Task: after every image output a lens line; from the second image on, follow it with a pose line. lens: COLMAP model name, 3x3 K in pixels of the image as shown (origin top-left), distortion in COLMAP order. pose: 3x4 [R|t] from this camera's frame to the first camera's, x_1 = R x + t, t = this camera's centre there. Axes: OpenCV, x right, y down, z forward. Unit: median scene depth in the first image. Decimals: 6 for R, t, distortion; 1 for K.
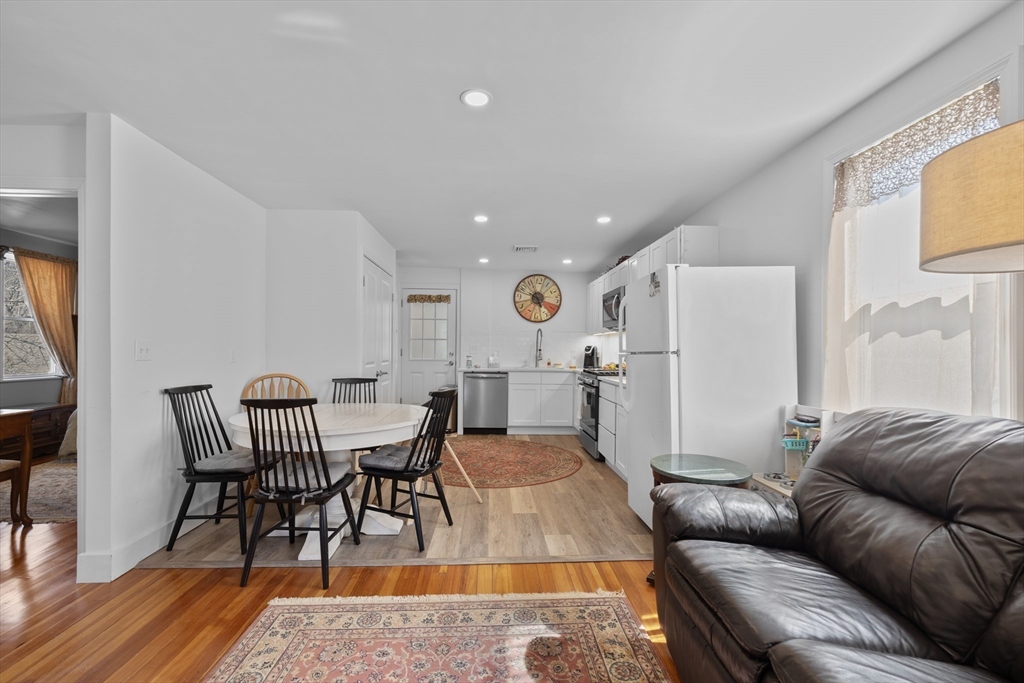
lens RADIAL K [[432.6, 0, 509.6], [0, 432.6, 347.3], [0, 0, 1]] dist [0.000726, -0.000062]
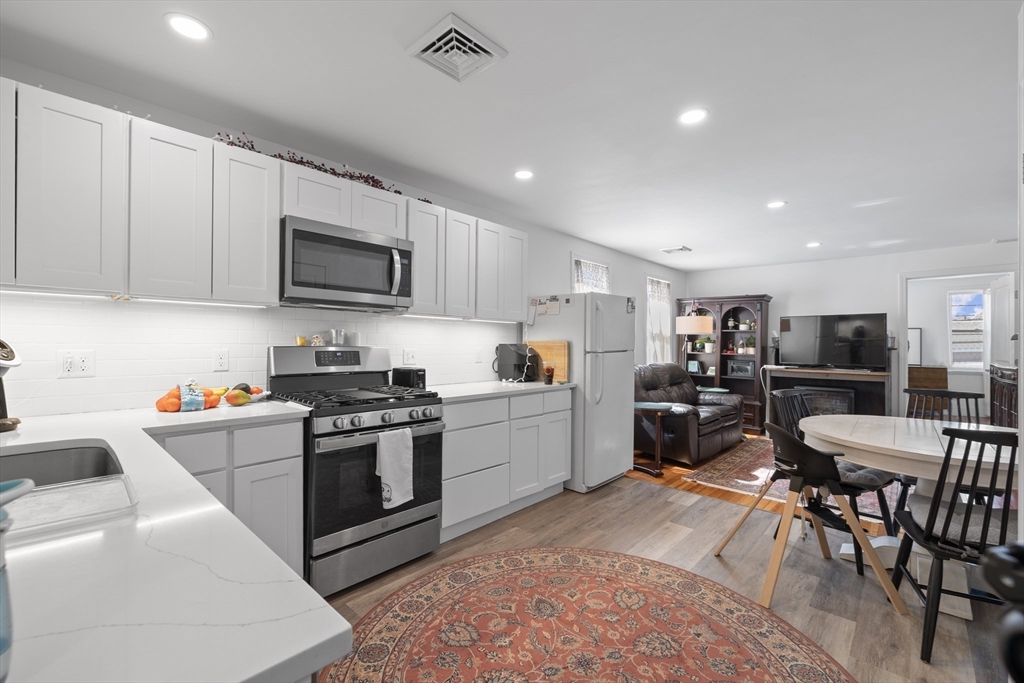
lens RADIAL K [[432.0, 0, 507.1], [0, 432.0, 341.1], [0, 0, 1]] dist [0.000061, 0.000180]
pose [[-0.694218, -0.005693, 0.719742, -0.534559], [-0.012588, 0.999912, -0.004232, -0.010932], [-0.719654, -0.011998, -0.694229, 2.750860]]
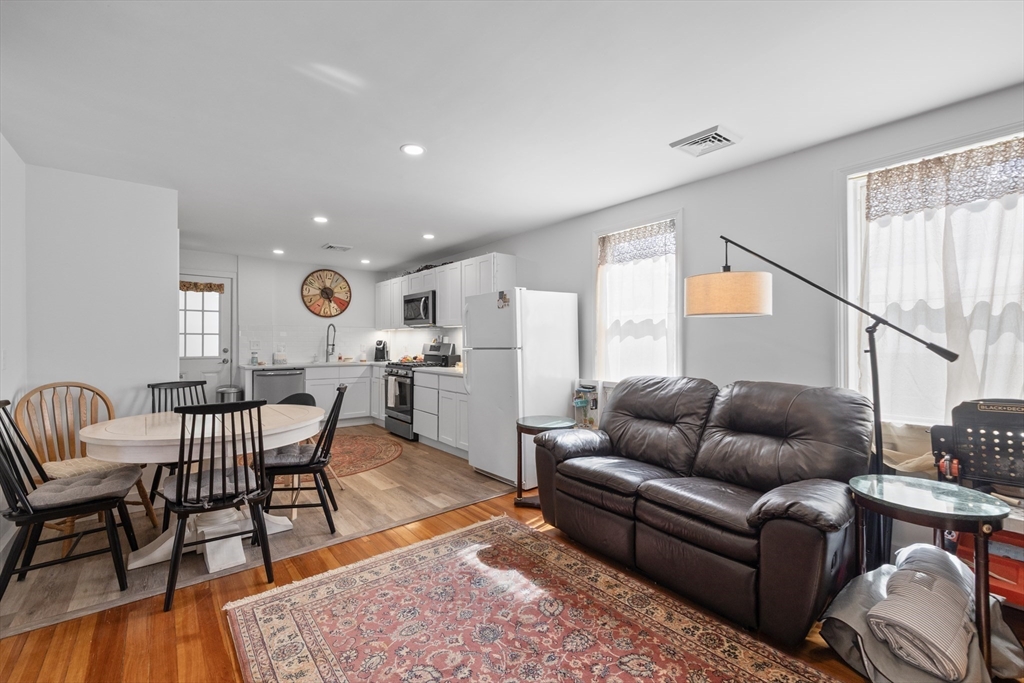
lens RADIAL K [[432.0, 0, 507.1], [0, 432.0, 341.1], [0, 0, 1]] dist [0.000061, 0.000180]
pose [[0.807051, -0.007317, 0.590437, -0.563538], [0.003275, 0.999963, 0.007916, -0.026046], [-0.590473, -0.004455, 0.807045, -0.164721]]
